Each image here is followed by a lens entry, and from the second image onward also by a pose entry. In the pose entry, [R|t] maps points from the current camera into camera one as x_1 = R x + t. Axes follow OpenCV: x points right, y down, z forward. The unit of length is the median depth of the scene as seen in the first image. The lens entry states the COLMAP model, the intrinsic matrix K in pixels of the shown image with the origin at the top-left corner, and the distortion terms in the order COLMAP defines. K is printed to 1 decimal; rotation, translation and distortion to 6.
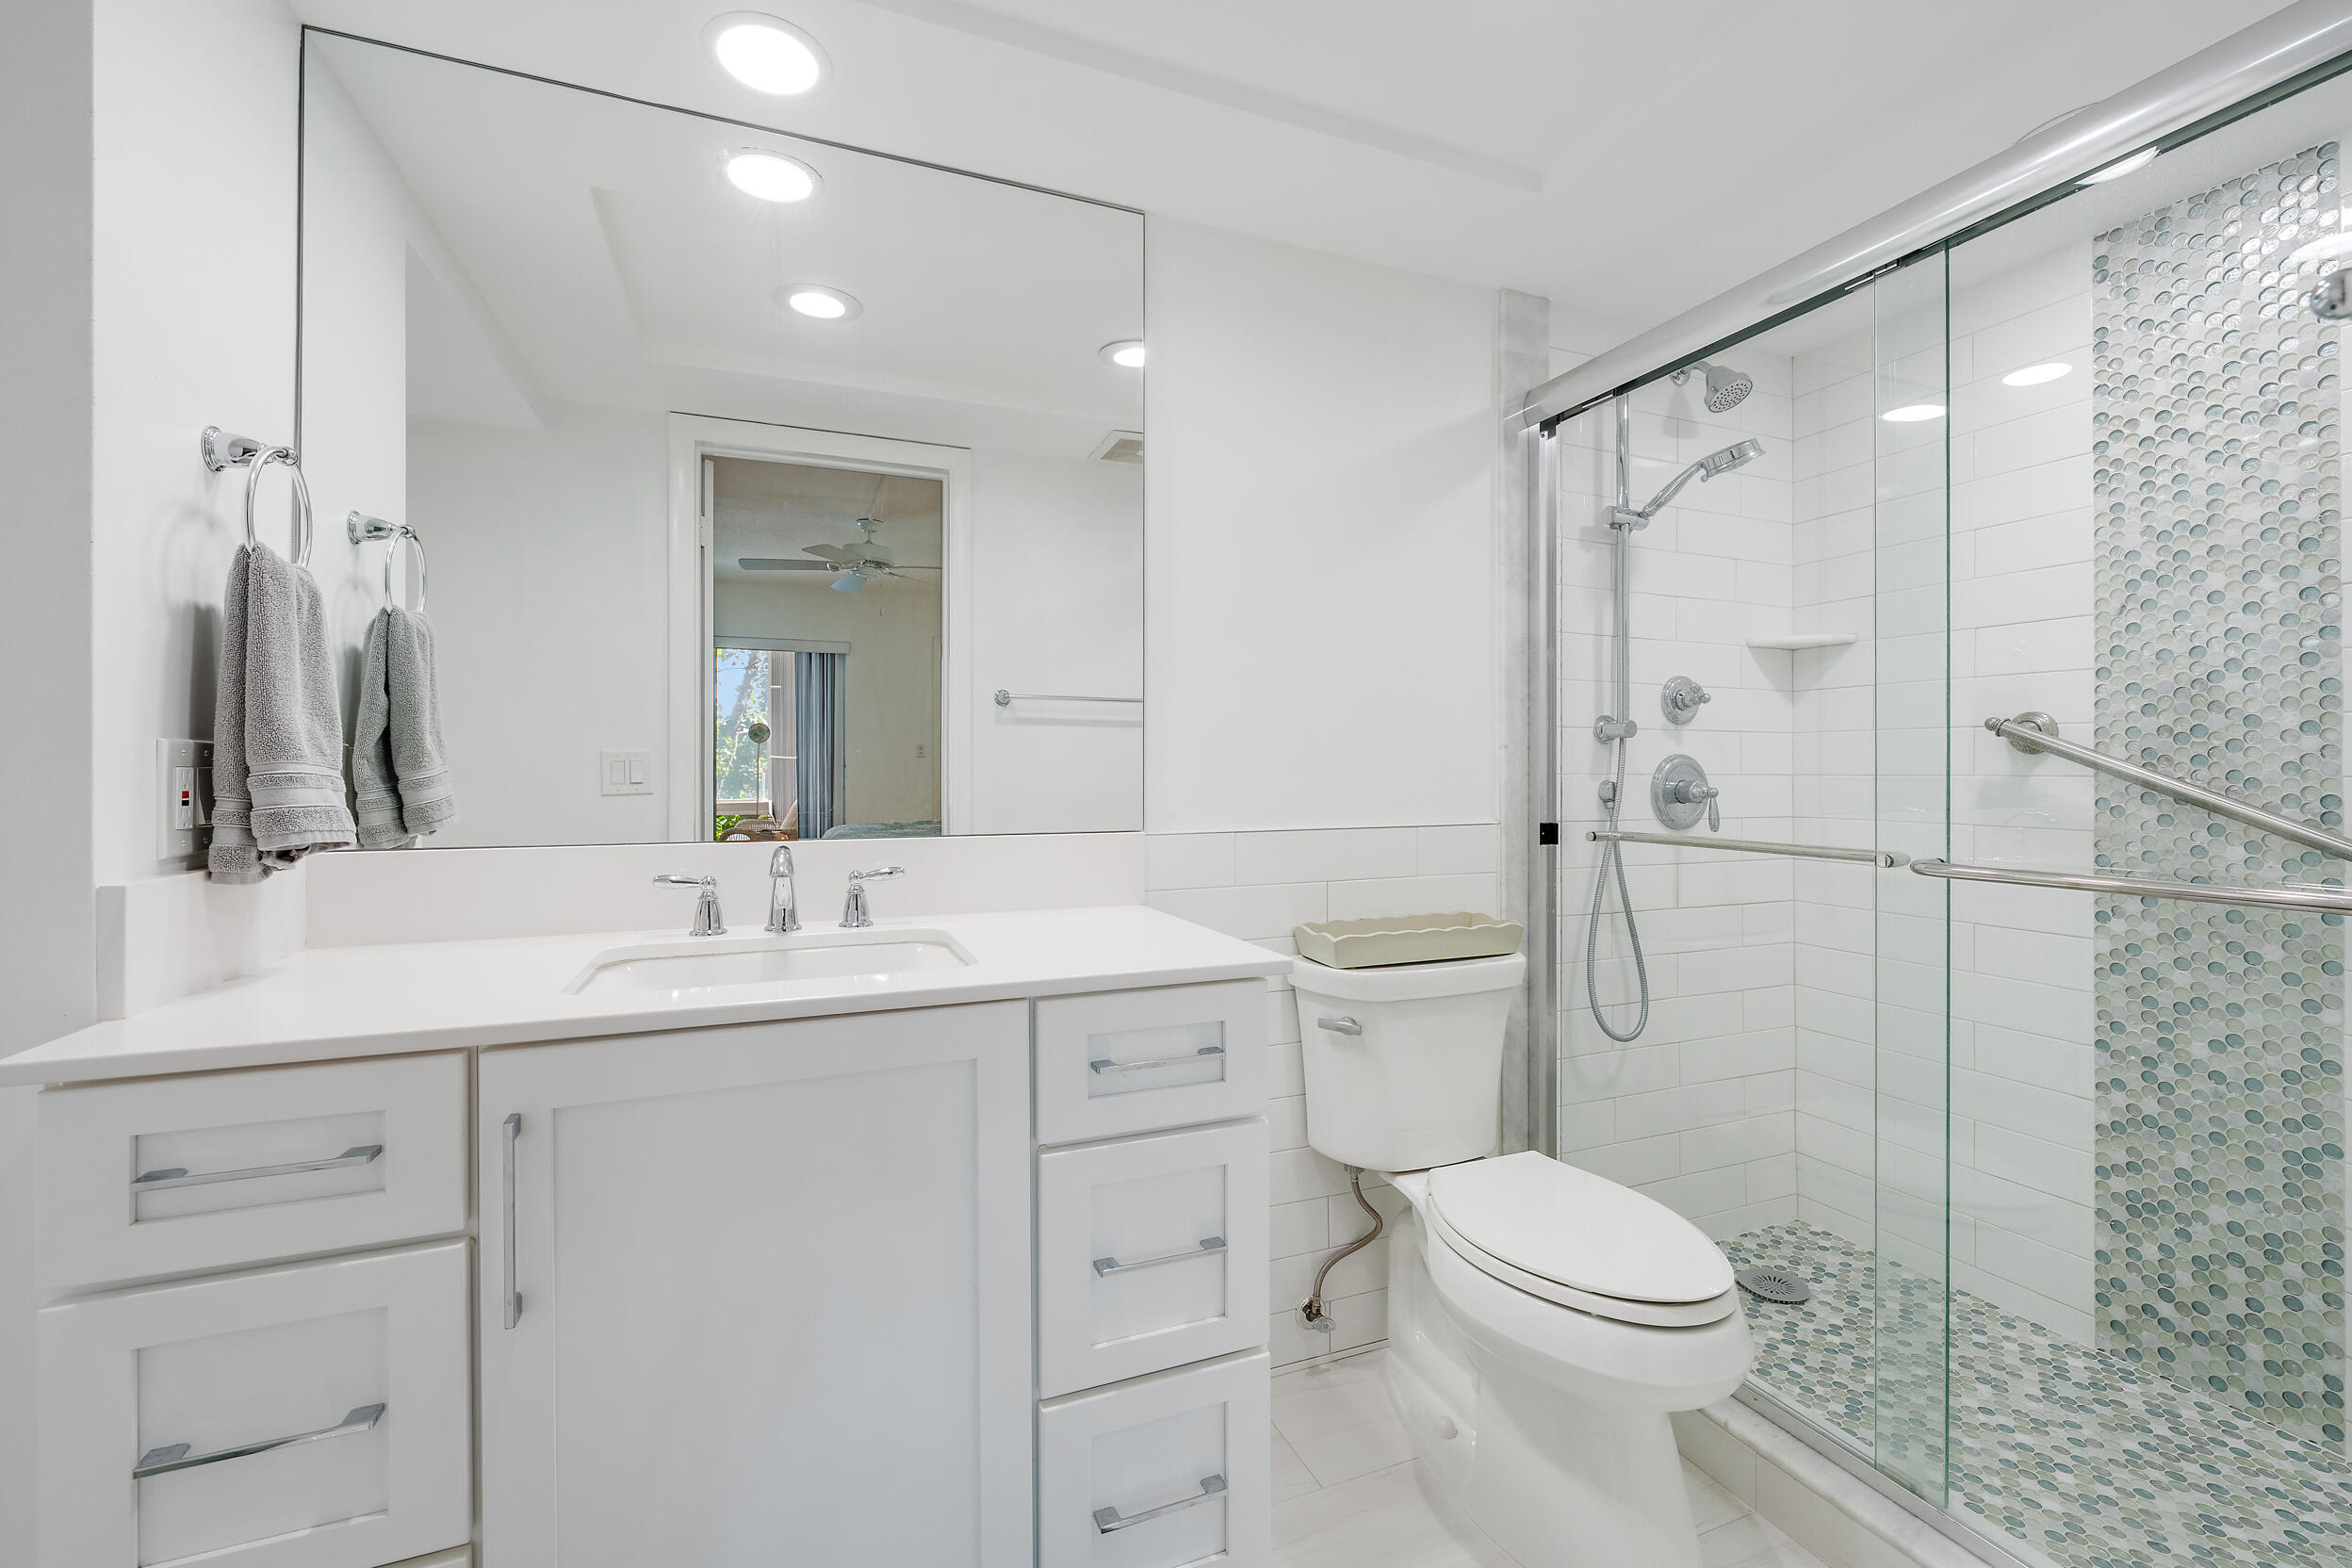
lens RADIAL K [[991.0, 0, 1176.0], [0, 991.0, 784.0], [0, 0, 1]] dist [-0.000217, -0.000047]
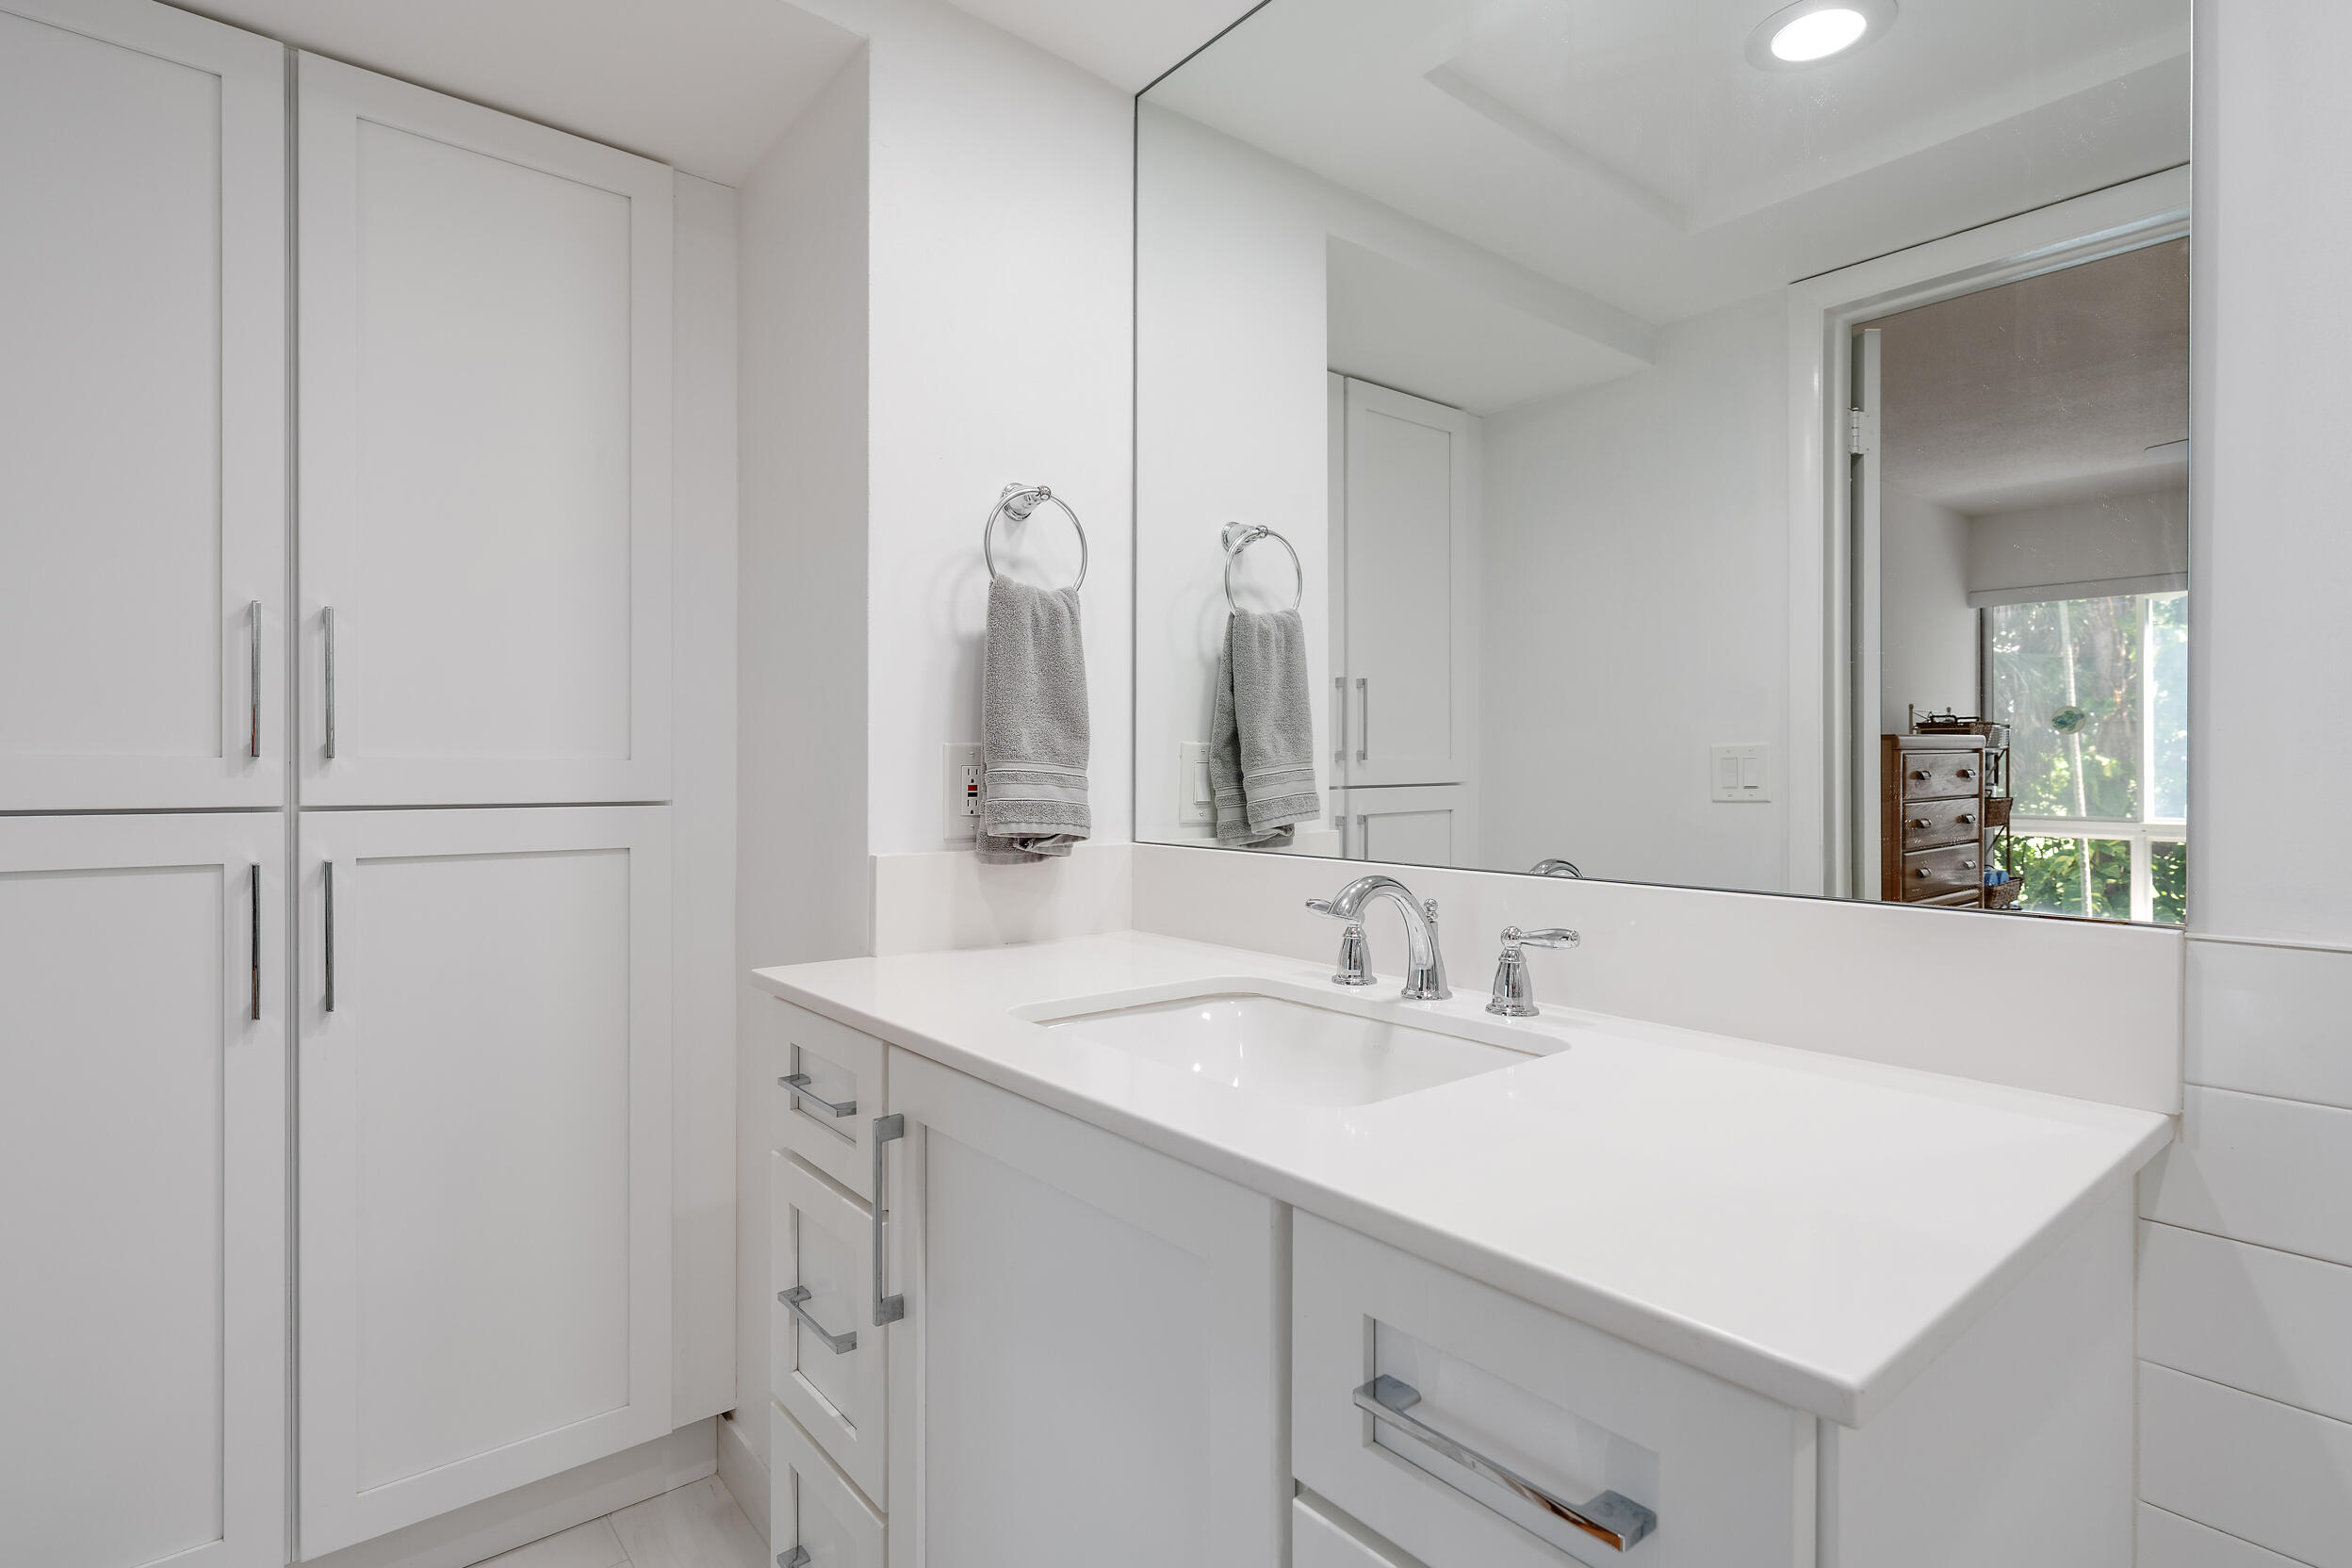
lens RADIAL K [[1161.1, 0, 1176.0], [0, 1161.1, 784.0], [0, 0, 1]] dist [-0.000328, 0.000020]
pose [[0.296894, 0.016083, -0.954775, 0.352420], [-0.013024, 0.999833, 0.012792, -0.012096], [0.954822, 0.008637, 0.297054, 0.614351]]
